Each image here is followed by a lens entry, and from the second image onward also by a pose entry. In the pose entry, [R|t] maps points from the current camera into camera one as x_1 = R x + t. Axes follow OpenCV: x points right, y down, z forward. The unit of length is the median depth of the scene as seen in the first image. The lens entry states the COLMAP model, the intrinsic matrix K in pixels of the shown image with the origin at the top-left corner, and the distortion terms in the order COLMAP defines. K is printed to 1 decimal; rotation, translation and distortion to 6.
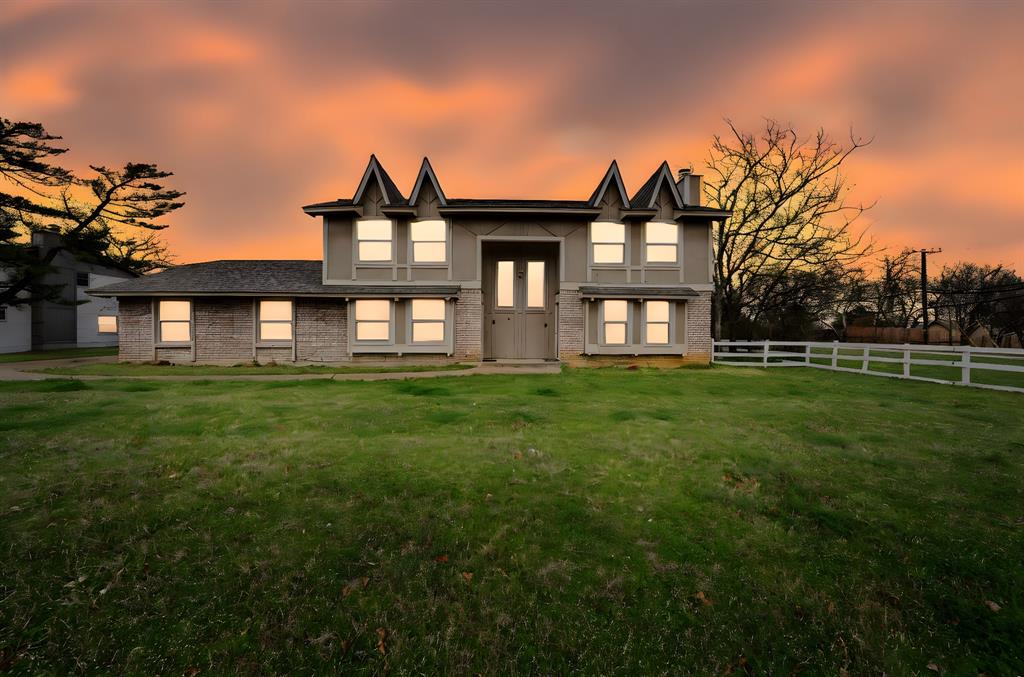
lens RADIAL K [[356.6, 0, 512.0], [0, 356.6, 338.5], [0, 0, 1]] dist [-0.024051, -0.000020]
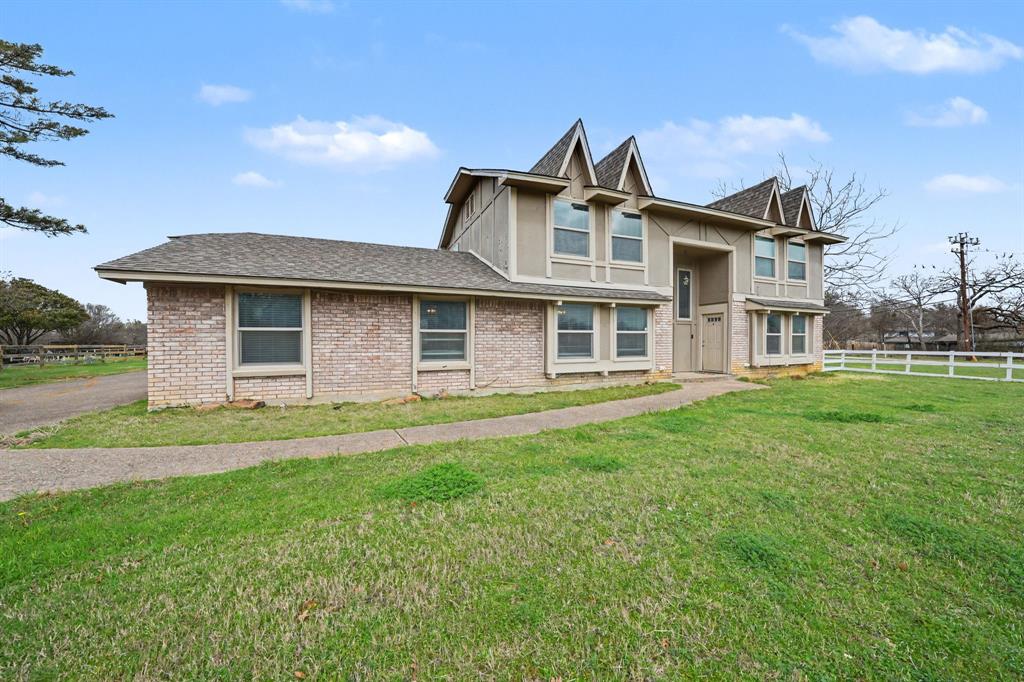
lens RADIAL K [[360.9, 0, 514.6], [0, 360.9, 338.4], [0, 0, 1]] dist [-0.022335, 0.003834]
pose [[0.933385, -0.001930, 0.358873, -0.782908], [0.009062, 0.999793, -0.018191, -0.020514], [-0.358763, 0.020231, 0.933209, 0.303487]]
